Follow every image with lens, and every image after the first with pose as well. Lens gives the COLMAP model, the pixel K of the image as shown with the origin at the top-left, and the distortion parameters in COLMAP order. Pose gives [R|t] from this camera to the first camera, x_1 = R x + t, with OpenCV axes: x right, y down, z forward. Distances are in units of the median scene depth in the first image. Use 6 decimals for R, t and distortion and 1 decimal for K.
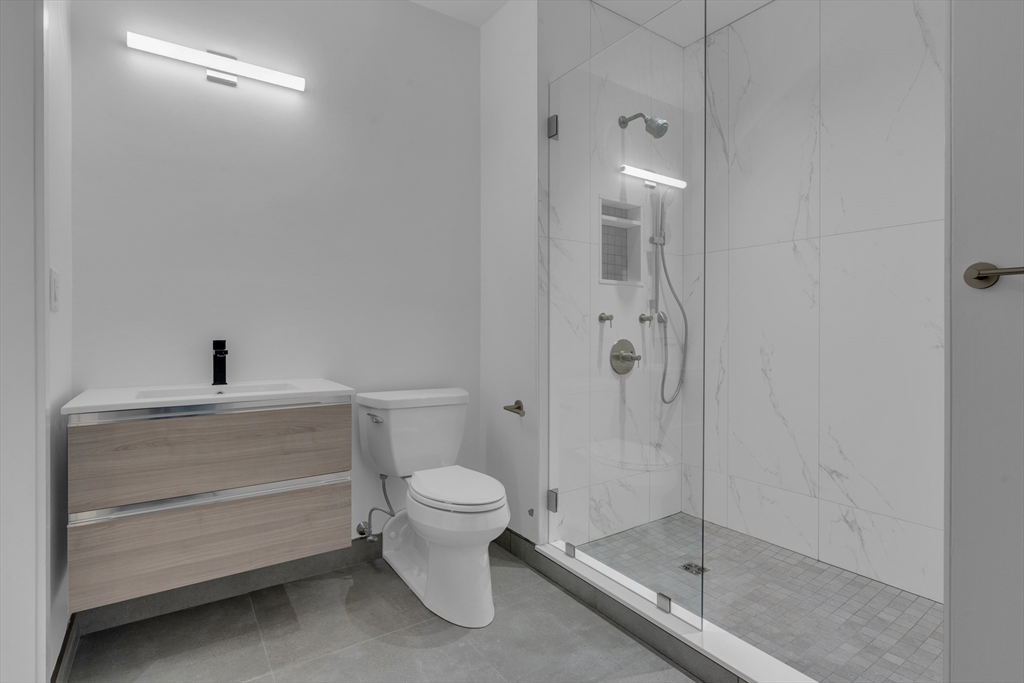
lens RADIAL K [[504.7, 0, 511.9], [0, 504.7, 332.7], [0, 0, 1]] dist [-0.003308, 0.000458]
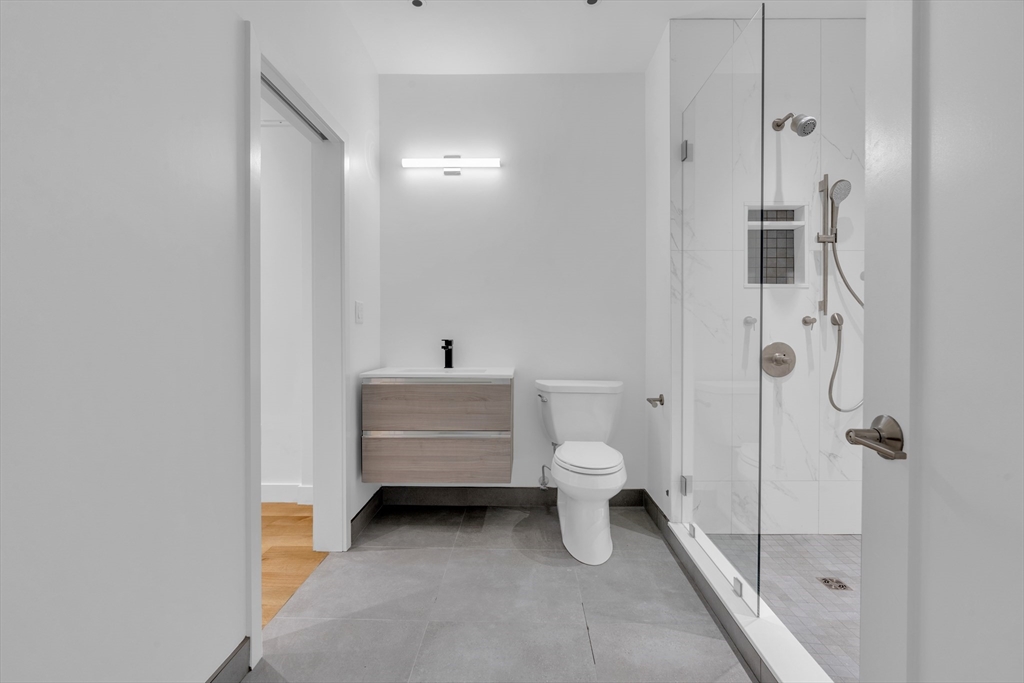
lens RADIAL K [[467.0, 0, 507.4], [0, 467.0, 338.3], [0, 0, 1]] dist [-0.006147, -0.000008]
pose [[0.815380, 0.006066, -0.578895, 0.360266], [-0.002631, 0.999974, 0.006773, 0.000430], [0.578920, -0.003999, 0.815374, -0.070248]]
